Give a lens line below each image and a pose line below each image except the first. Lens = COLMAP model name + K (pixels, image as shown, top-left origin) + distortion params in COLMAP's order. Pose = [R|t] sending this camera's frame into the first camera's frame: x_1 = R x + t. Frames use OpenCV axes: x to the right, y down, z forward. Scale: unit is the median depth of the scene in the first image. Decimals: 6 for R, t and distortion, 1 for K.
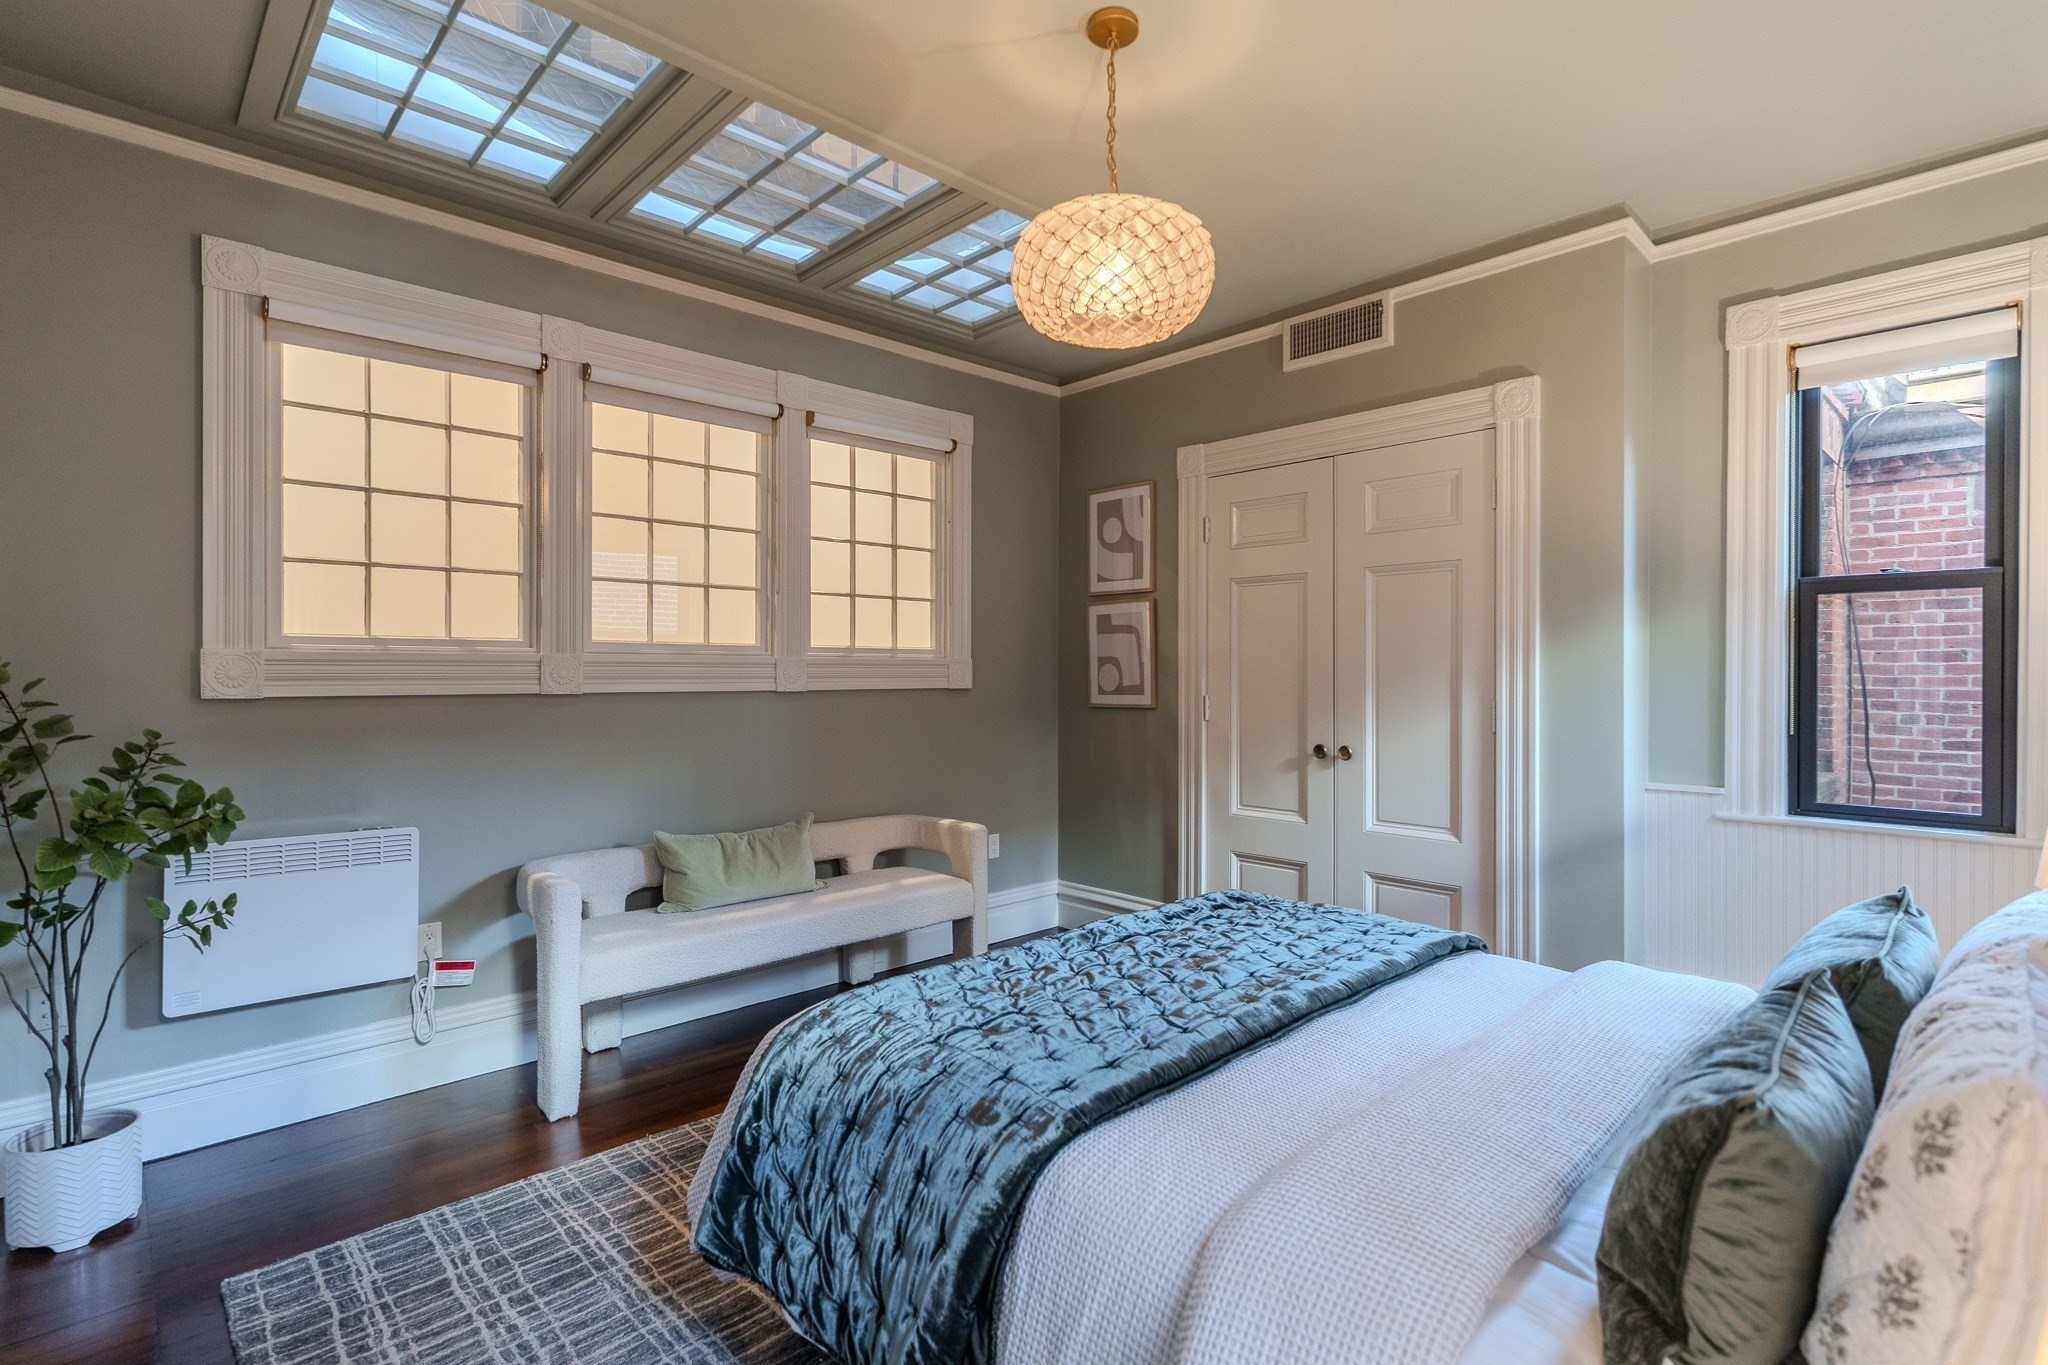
lens RADIAL K [[1011.4, 0, 1019.8], [0, 1011.4, 680.6], [0, 0, 1]] dist [-0.000393, 0.002256]
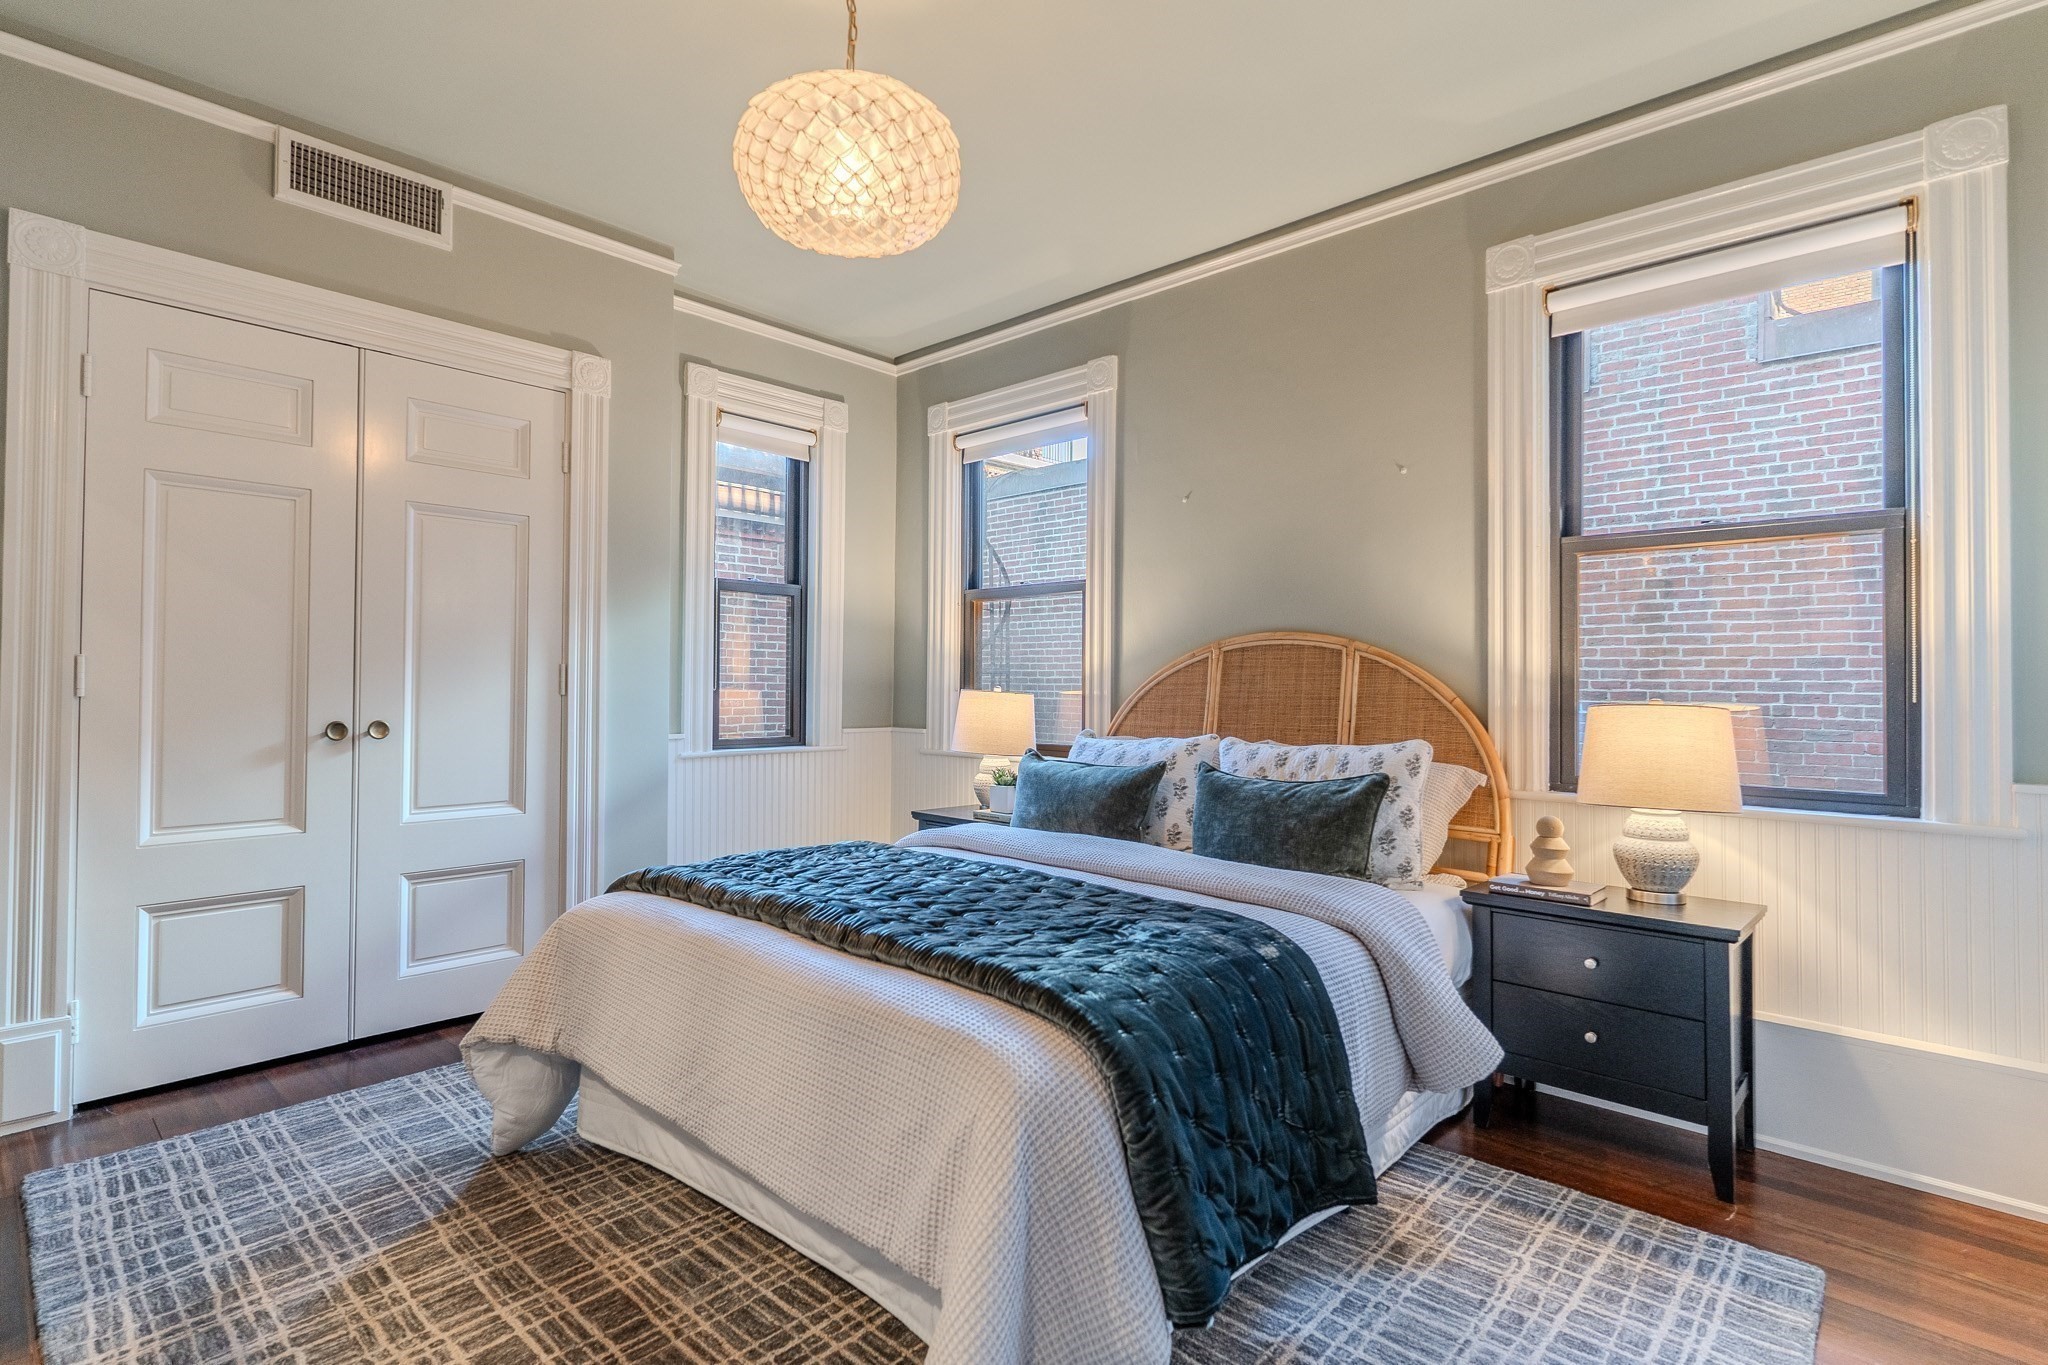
lens RADIAL K [[1011.4, 0, 1019.0], [0, 1011.4, 673.2], [0, 0, 1]] dist [-0.000393, 0.002256]
pose [[-0.097337, 0.013364, 0.995162, -0.554726], [0.003669, 0.999908, -0.013069, 0.043171], [-0.995245, 0.002379, -0.097377, 0.626701]]
